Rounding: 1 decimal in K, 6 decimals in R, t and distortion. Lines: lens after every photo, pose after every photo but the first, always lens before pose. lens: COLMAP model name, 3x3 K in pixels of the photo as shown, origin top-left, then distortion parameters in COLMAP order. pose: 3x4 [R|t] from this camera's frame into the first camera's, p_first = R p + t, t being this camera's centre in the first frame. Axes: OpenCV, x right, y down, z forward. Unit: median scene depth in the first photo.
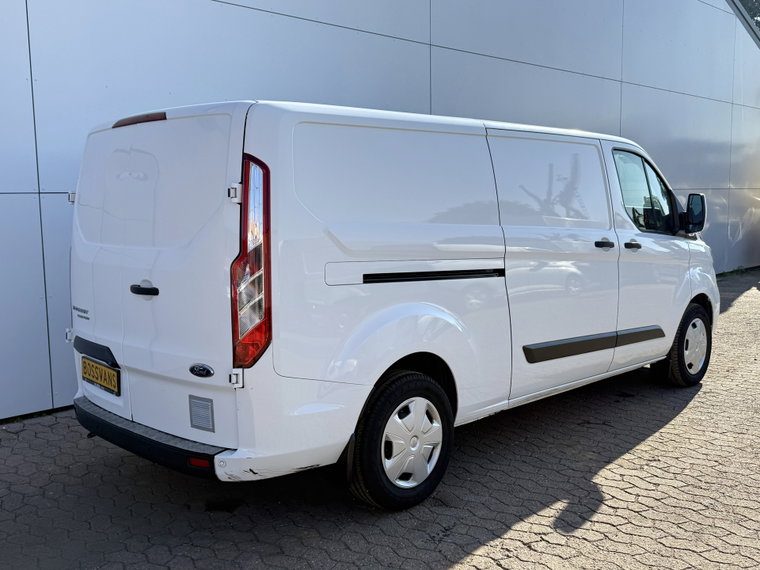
lens RADIAL K [[775.0, 0, 380.0], [0, 775.0, 285.0], [0, 0, 1]] dist [0.023172, 0.009260]
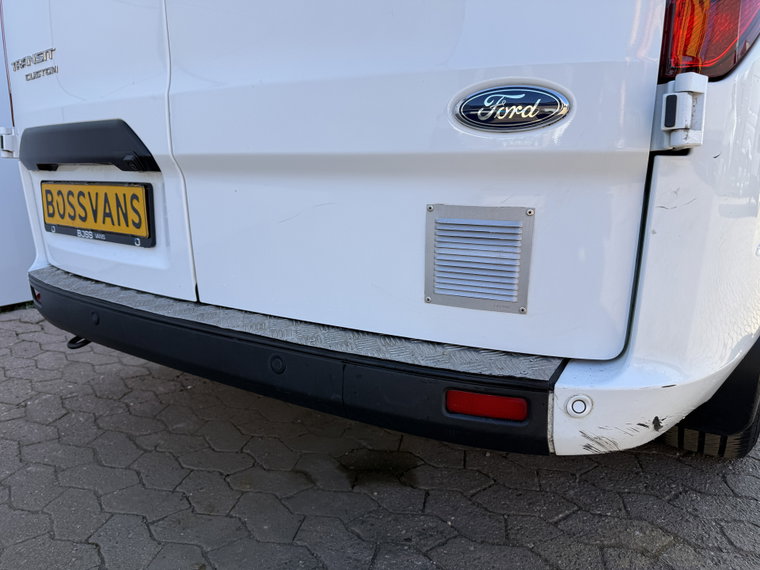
lens RADIAL K [[534.5, 0, 379.8], [0, 534.5, 289.1], [0, 0, 1]] dist [0.079531, -0.093547]
pose [[0.975601, -0.022759, 0.218370, -0.271515], [0.000305, 0.994752, 0.102313, 0.131428], [-0.219552, -0.099750, 0.970488, 0.666142]]
